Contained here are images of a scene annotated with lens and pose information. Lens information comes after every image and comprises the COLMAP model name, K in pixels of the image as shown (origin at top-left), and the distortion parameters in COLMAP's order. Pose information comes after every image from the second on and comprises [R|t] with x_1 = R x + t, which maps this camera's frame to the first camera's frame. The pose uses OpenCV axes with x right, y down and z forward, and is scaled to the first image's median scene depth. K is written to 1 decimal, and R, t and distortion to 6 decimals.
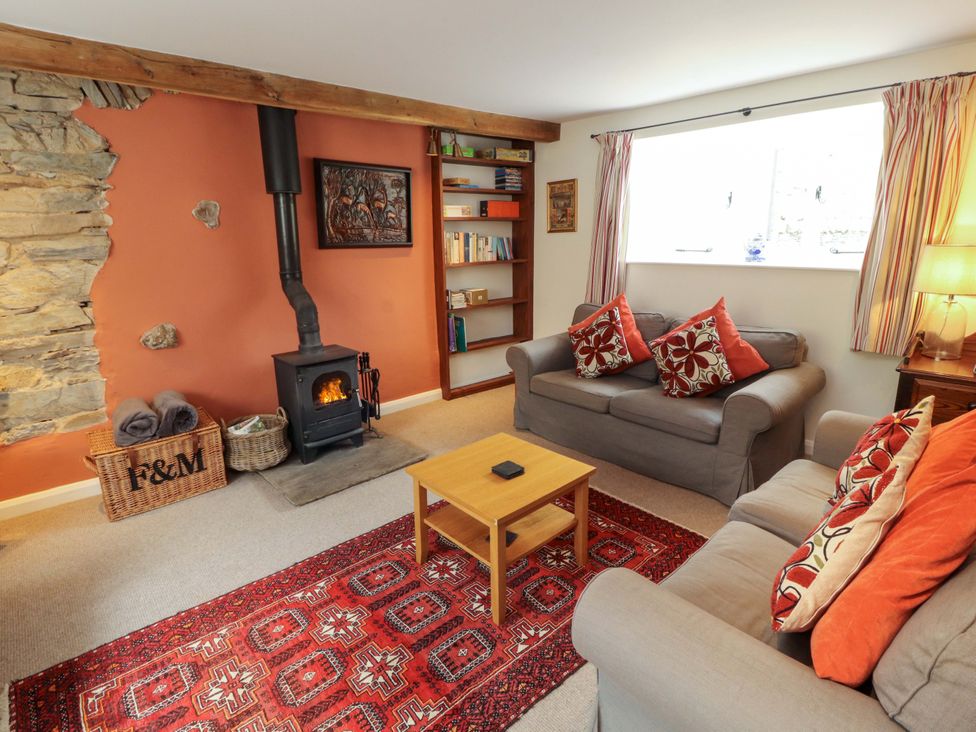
lens RADIAL K [[513.2, 0, 493.3], [0, 513.2, 354.4], [0, 0, 1]] dist [-0.001936, -0.012819]
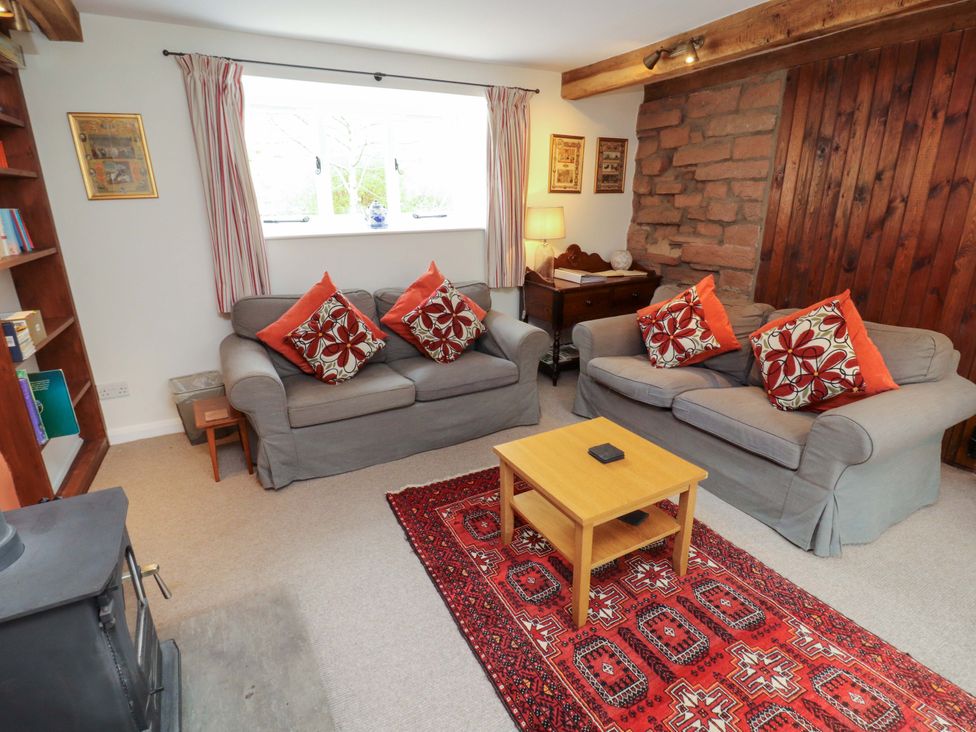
lens RADIAL K [[513.2, 0, 493.3], [0, 513.2, 354.4], [0, 0, 1]] dist [-0.001936, -0.012819]
pose [[0.232757, -0.274572, 0.932971, -0.595362], [0.224544, 0.948571, 0.223144, -0.143298], [-0.946258, 0.157555, 0.282440, 0.633159]]
